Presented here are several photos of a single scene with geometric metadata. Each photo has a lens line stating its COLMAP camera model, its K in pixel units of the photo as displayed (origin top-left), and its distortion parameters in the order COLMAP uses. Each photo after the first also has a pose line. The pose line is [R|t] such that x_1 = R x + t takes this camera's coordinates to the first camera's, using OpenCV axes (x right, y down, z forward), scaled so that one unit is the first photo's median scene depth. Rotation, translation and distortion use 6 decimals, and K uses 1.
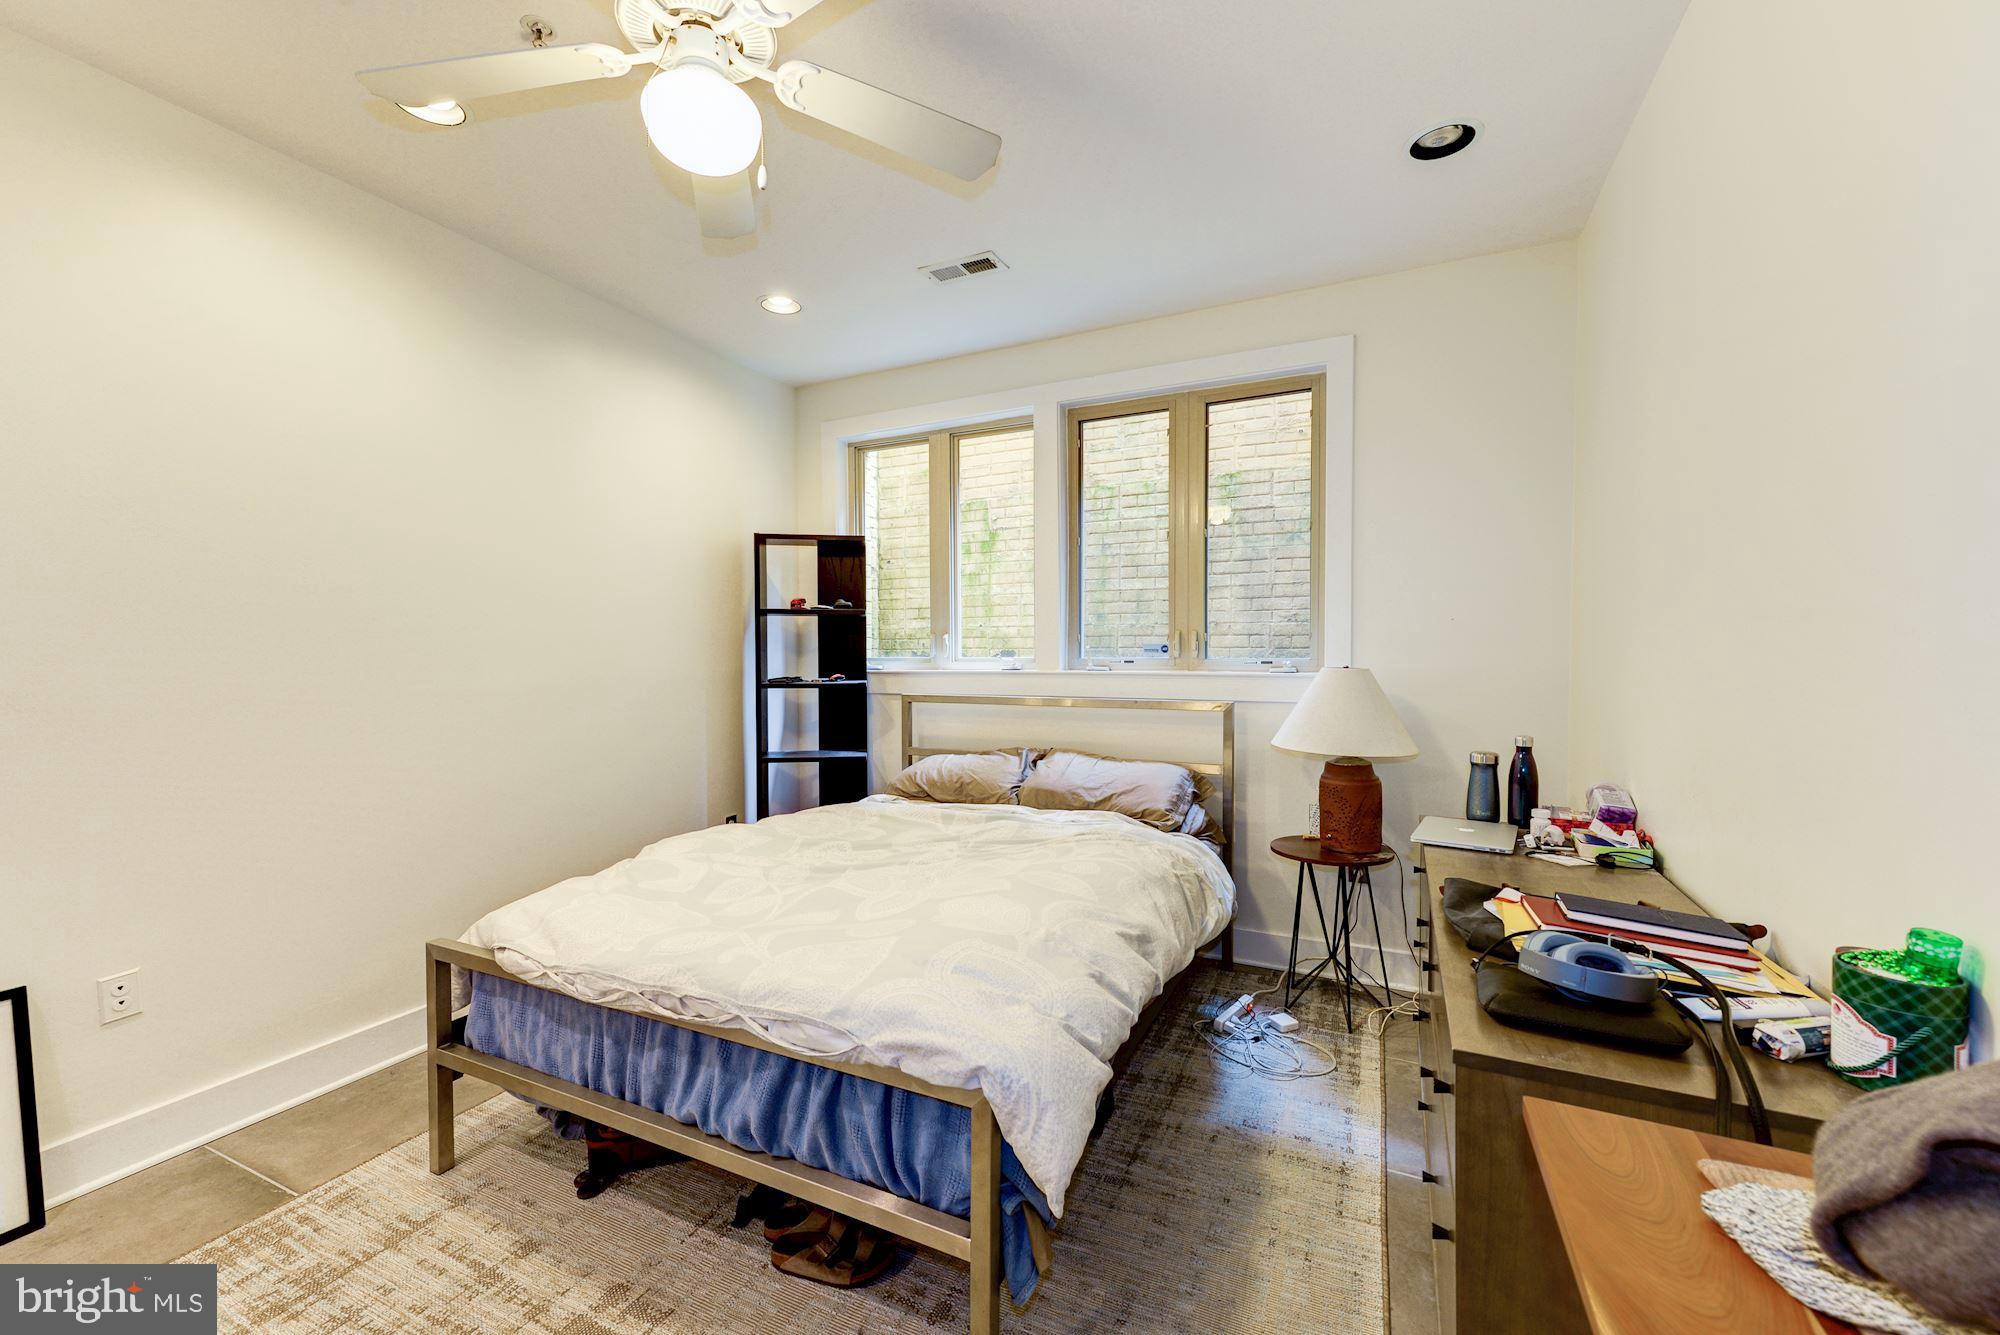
lens RADIAL K [[805.3, 0, 994.0], [0, 805.3, 676.0], [0, 0, 1]] dist [0.019076, 0.000115]
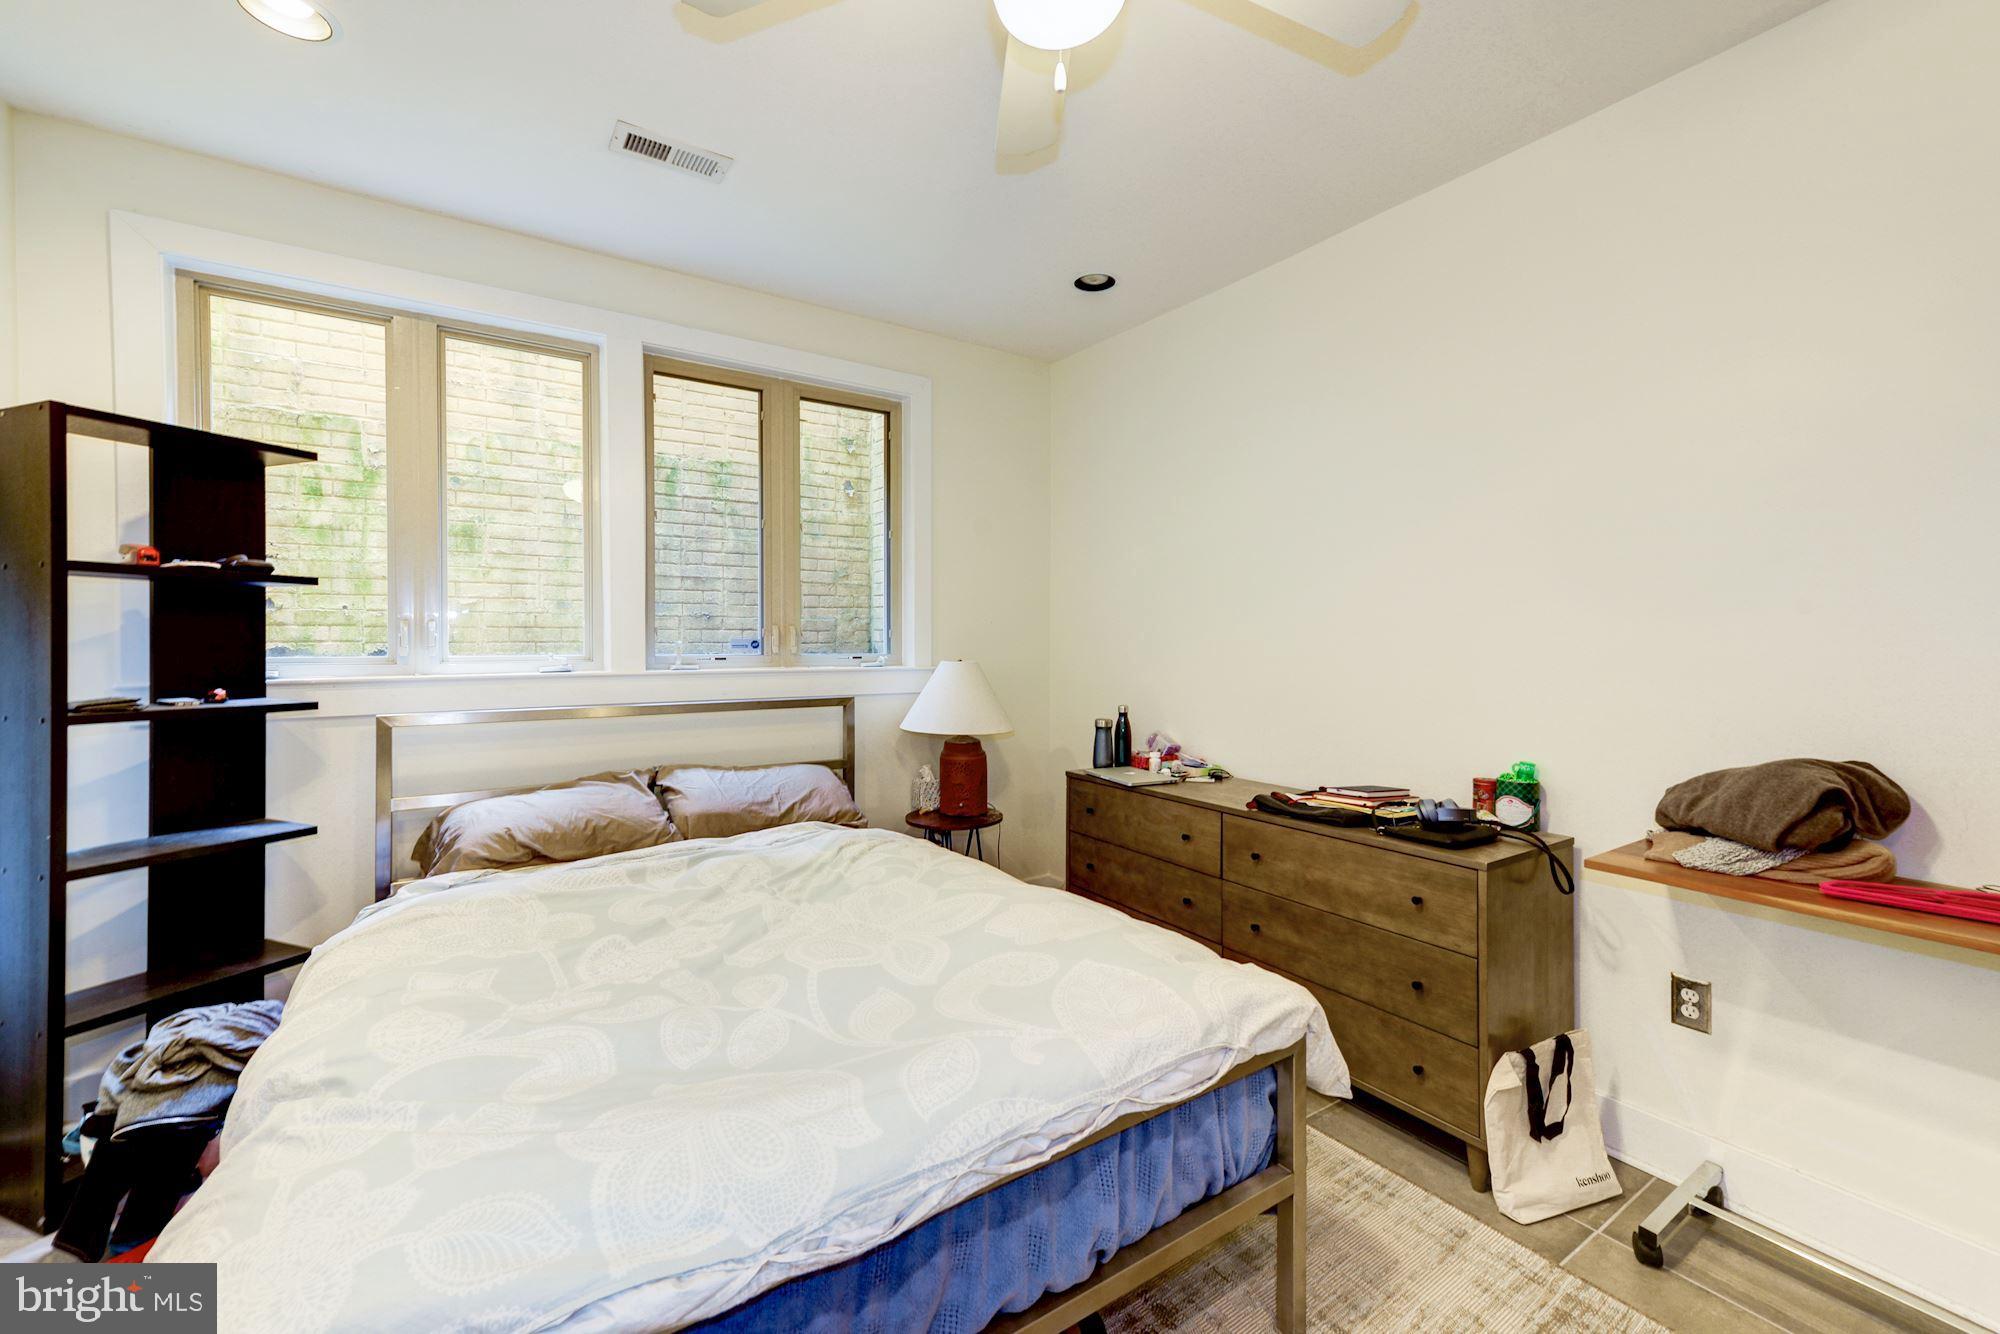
lens RADIAL K [[805.3, 0, 996.0], [0, 805.3, 646.4], [0, 0, 1]] dist [0.019076, 0.000115]
pose [[0.502898, -0.001640, 0.864344, -0.437978], [0.023994, 0.999639, -0.012064, -0.012810], [-0.864012, 0.026807, 0.502756, 0.276611]]
